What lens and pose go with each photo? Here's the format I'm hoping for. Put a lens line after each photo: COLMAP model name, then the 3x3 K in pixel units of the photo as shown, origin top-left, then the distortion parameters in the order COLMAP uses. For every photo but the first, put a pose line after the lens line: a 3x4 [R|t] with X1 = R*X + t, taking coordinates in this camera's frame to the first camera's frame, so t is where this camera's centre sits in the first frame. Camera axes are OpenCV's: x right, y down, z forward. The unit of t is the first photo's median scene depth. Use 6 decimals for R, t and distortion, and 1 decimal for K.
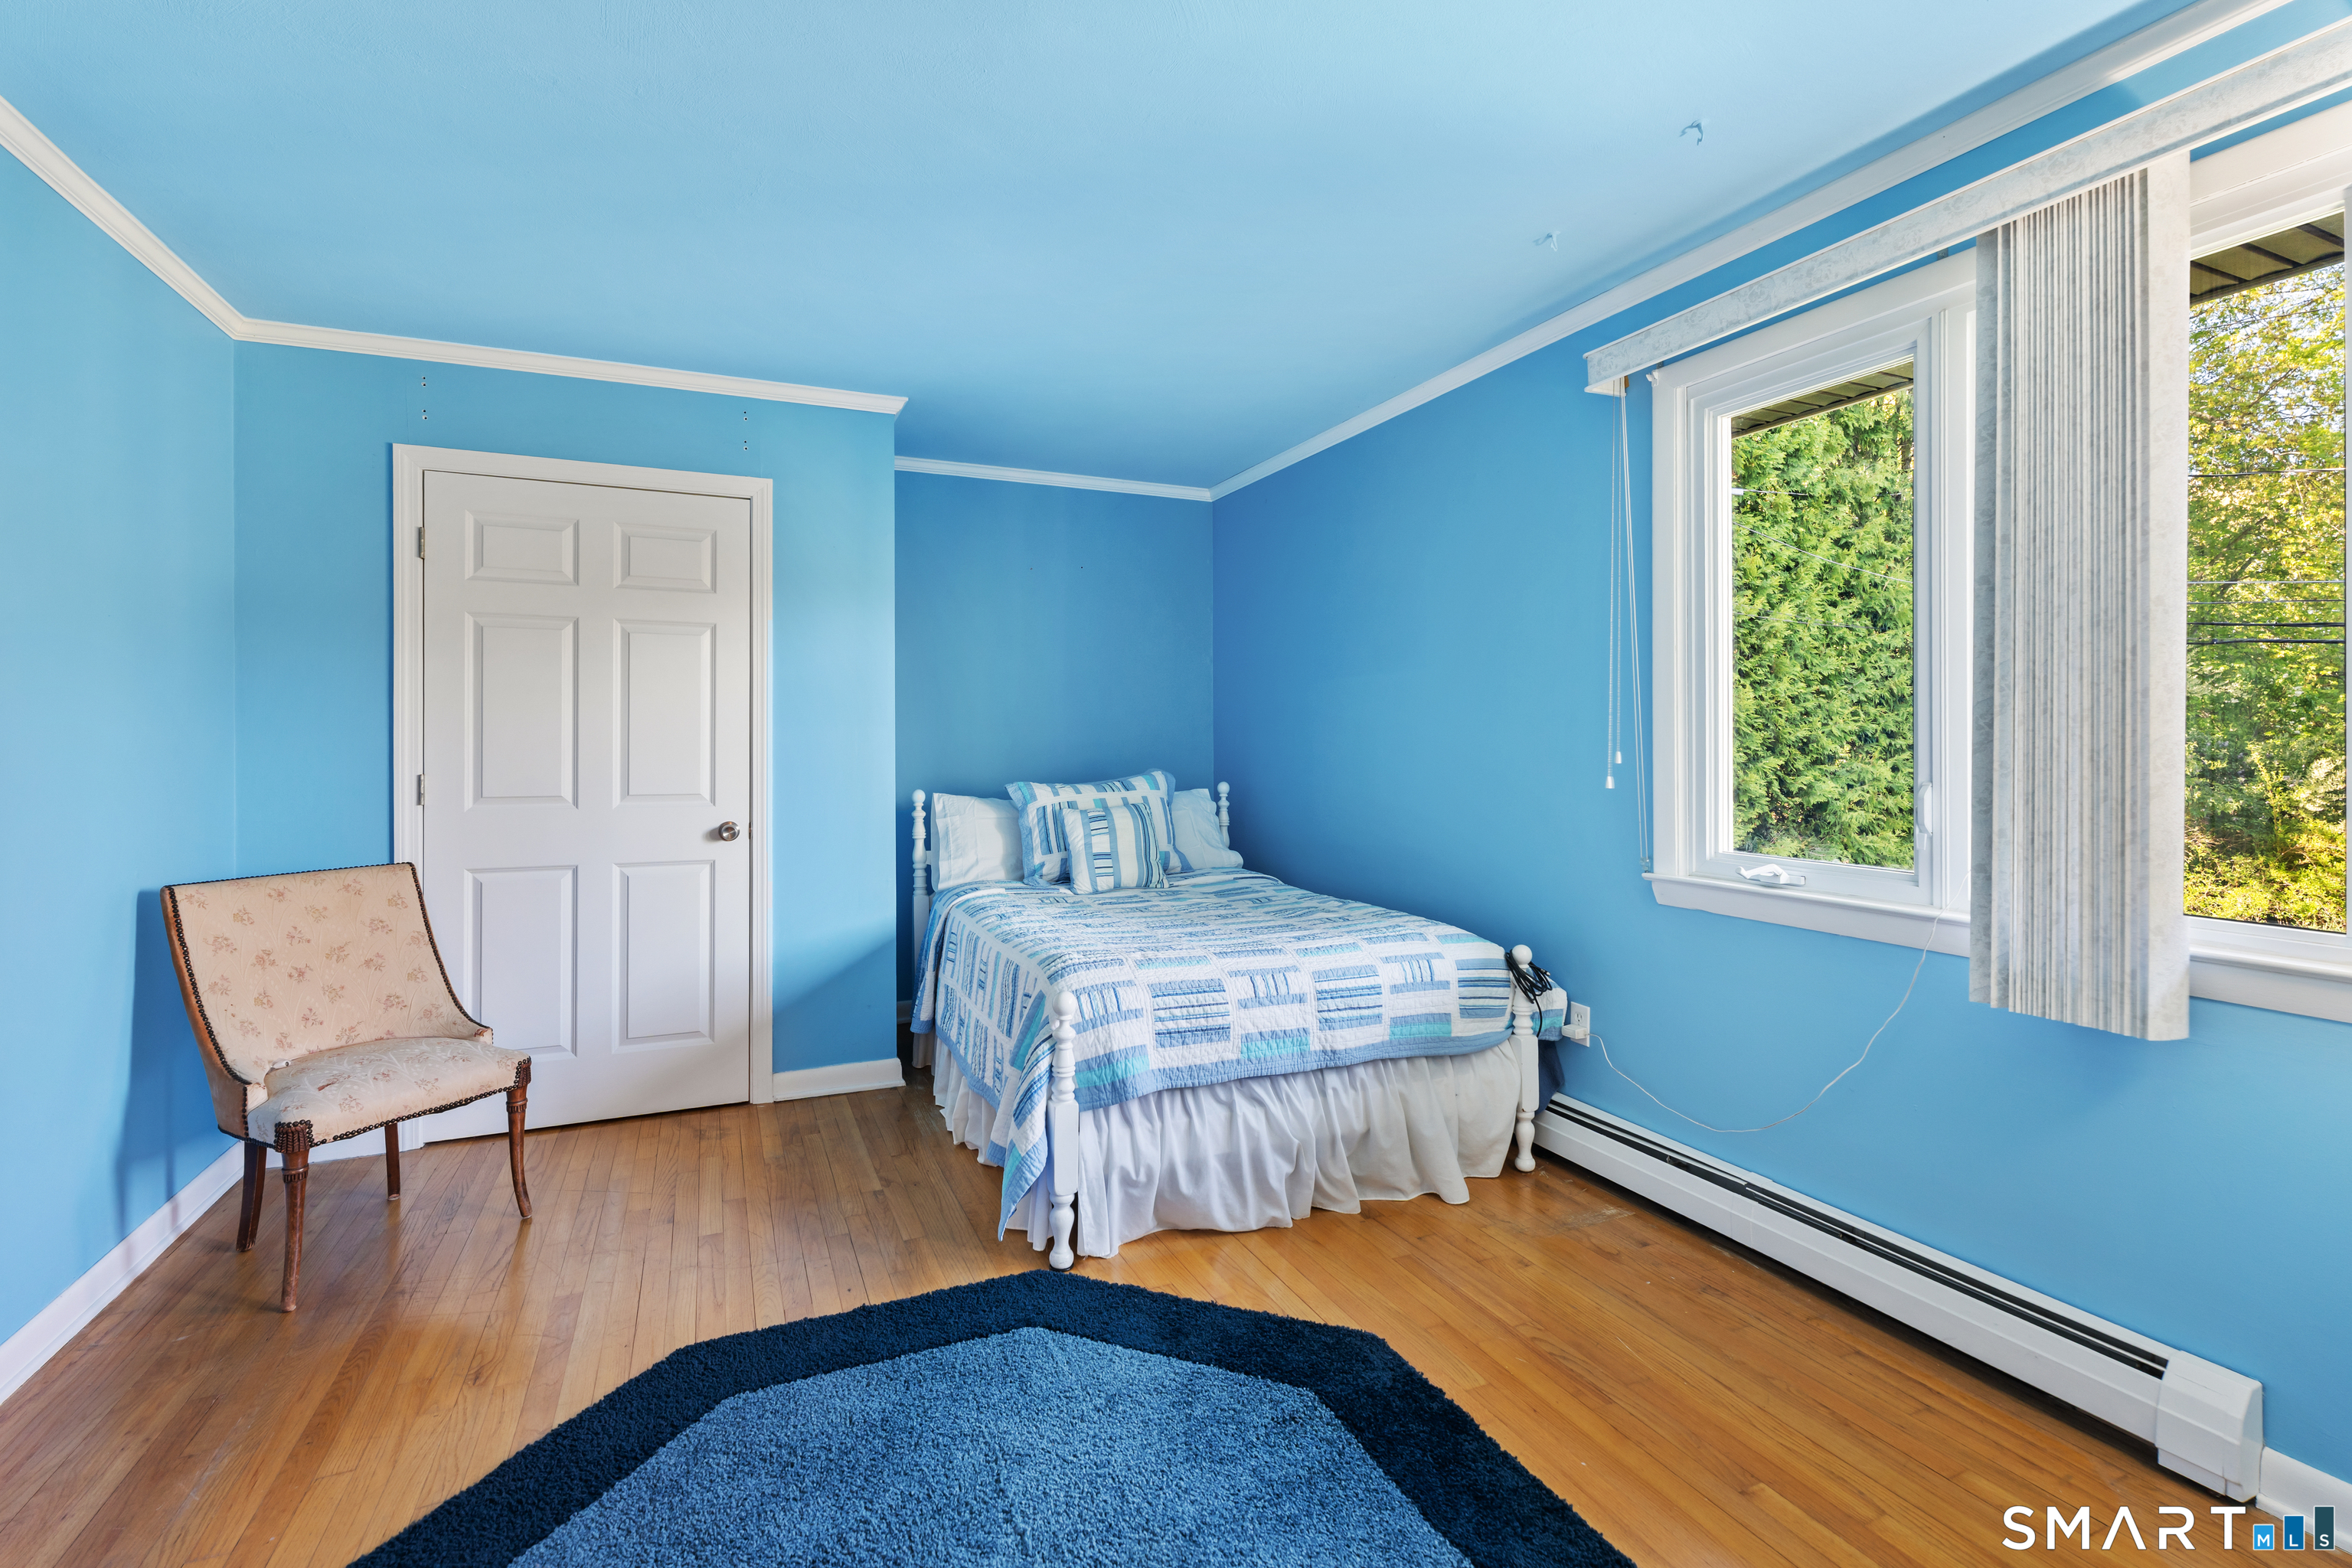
lens RADIAL K [[1068.7, 0, 1171.3], [0, 1068.7, 728.0], [0, 0, 1]] dist [0.000461, -0.000826]
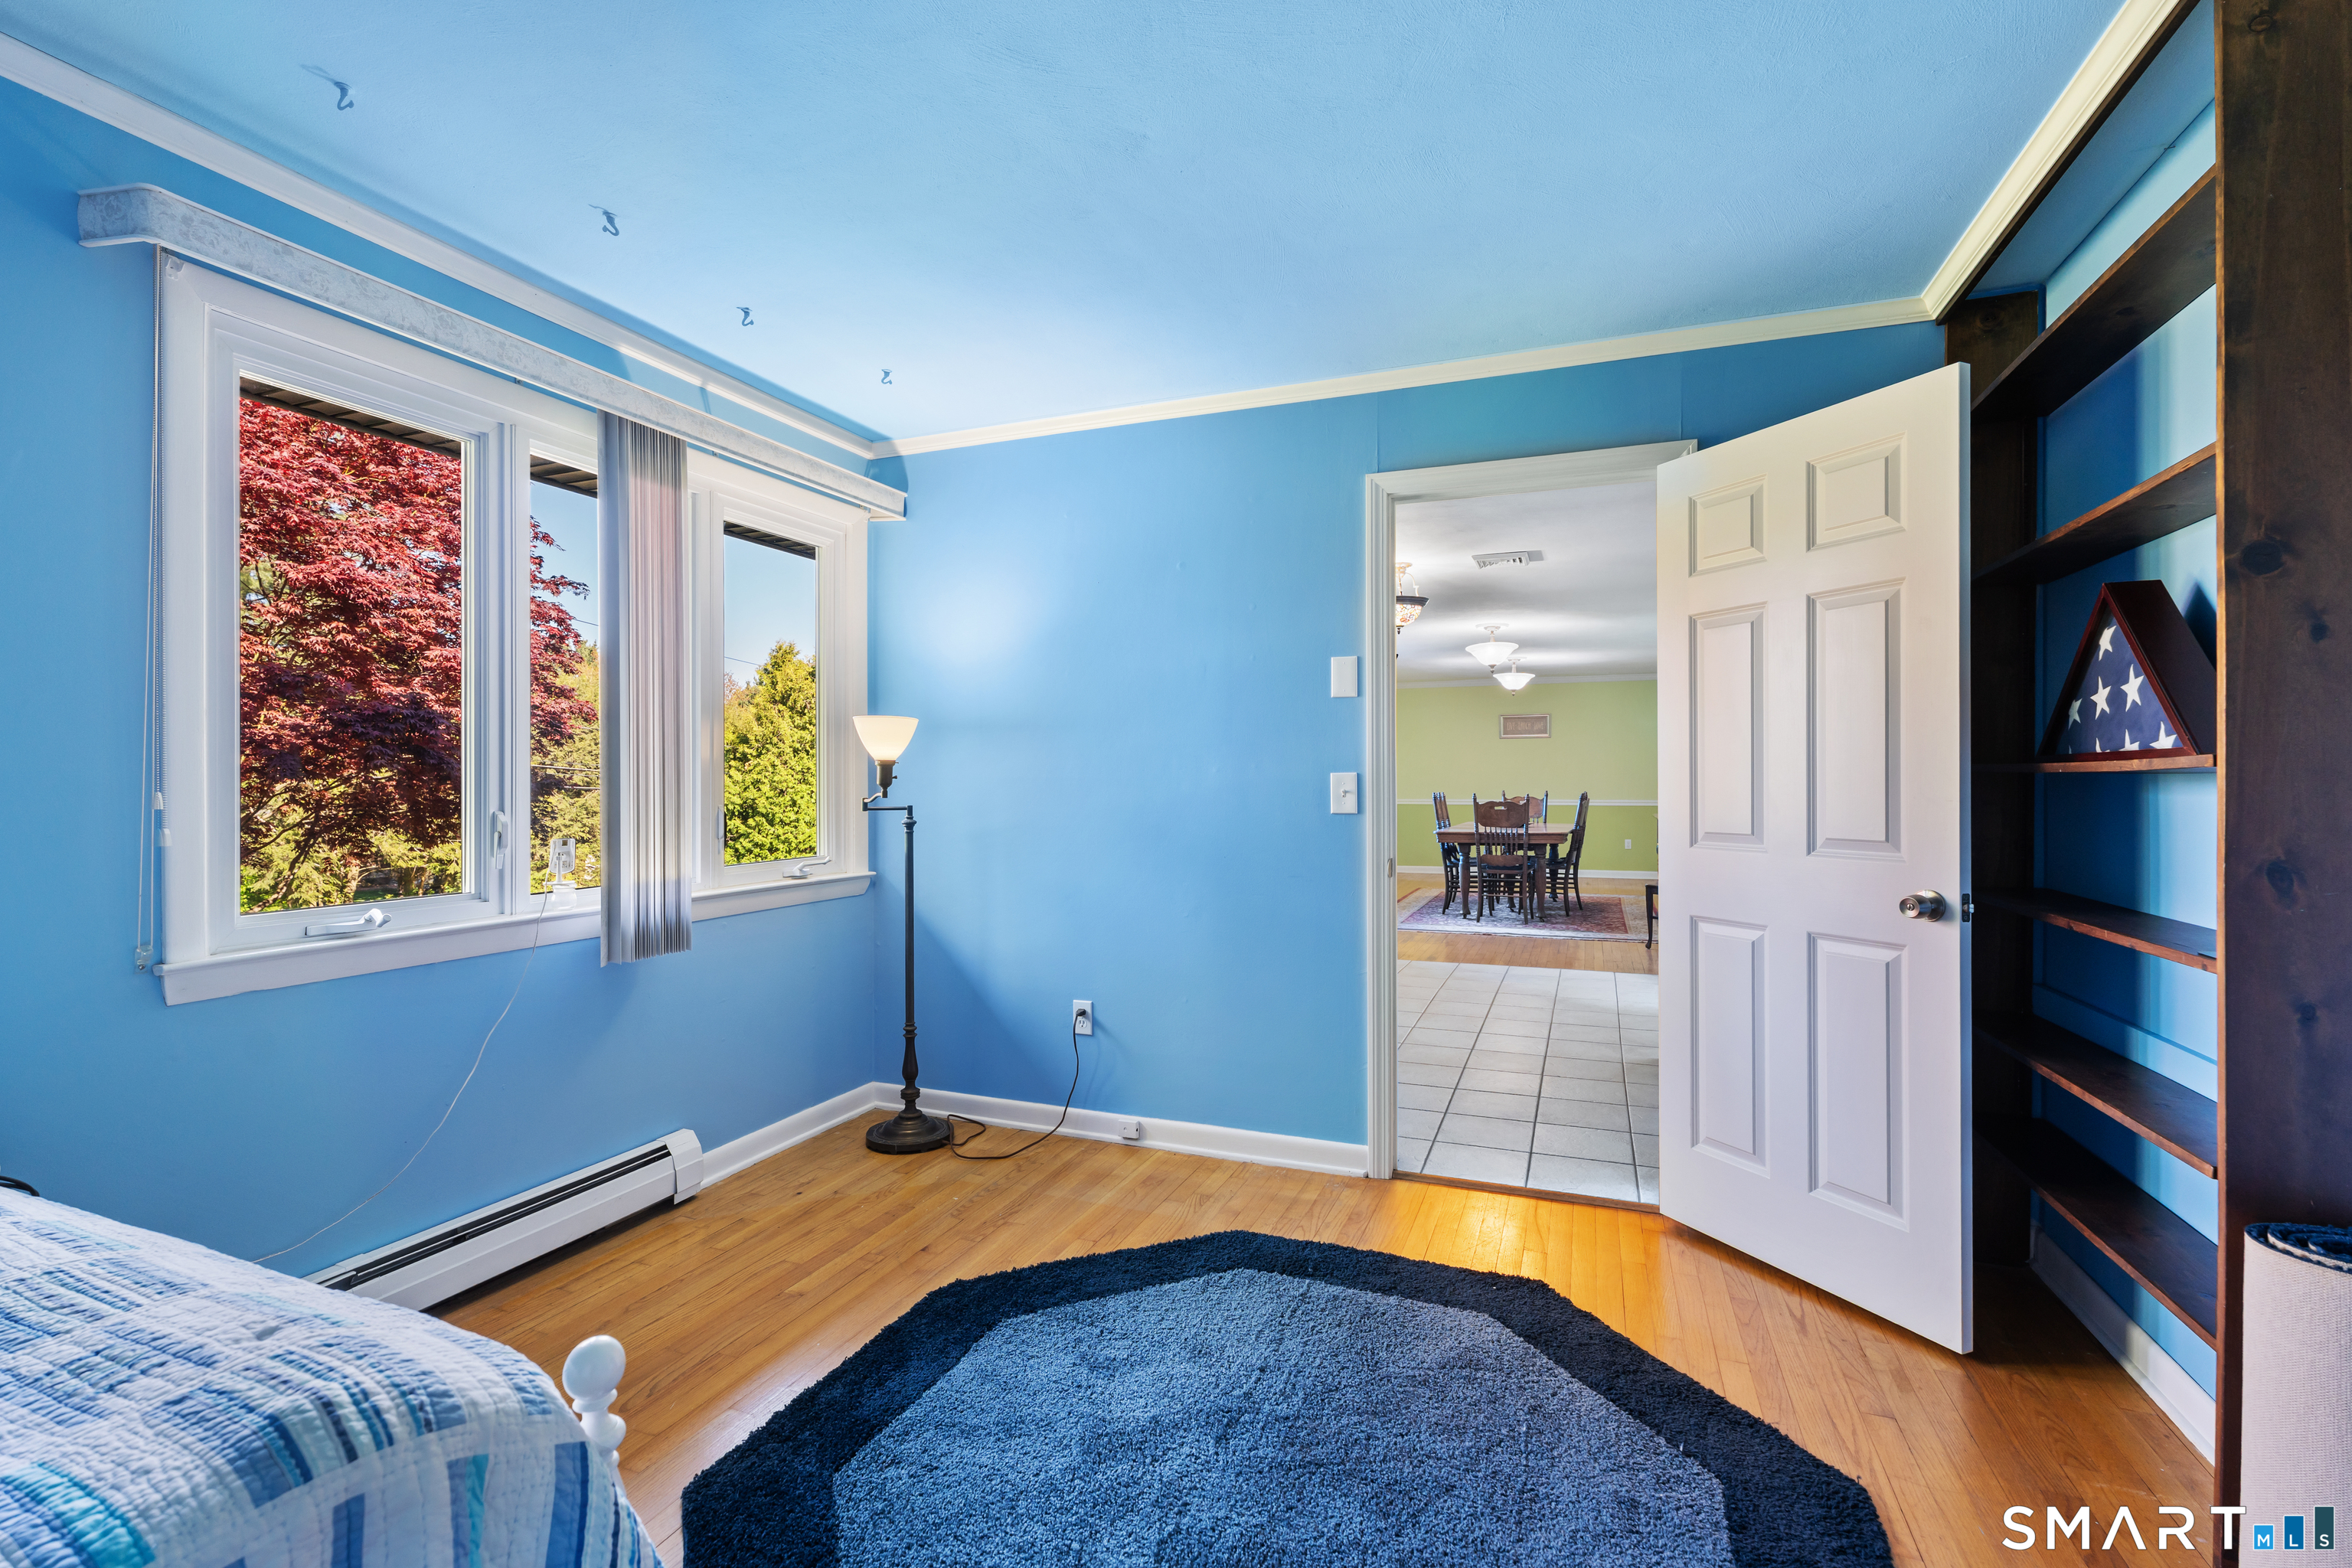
lens RADIAL K [[1062.5, 0, 1172.0], [0, 1062.5, 782.6], [0, 0, 1]] dist [0.001745, 0.000037]
pose [[-0.706755, 0.003229, 0.707451, -0.580647], [-0.001928, 0.999977, -0.006490, 0.021070], [-0.707456, -0.005951, -0.706732, 1.150613]]
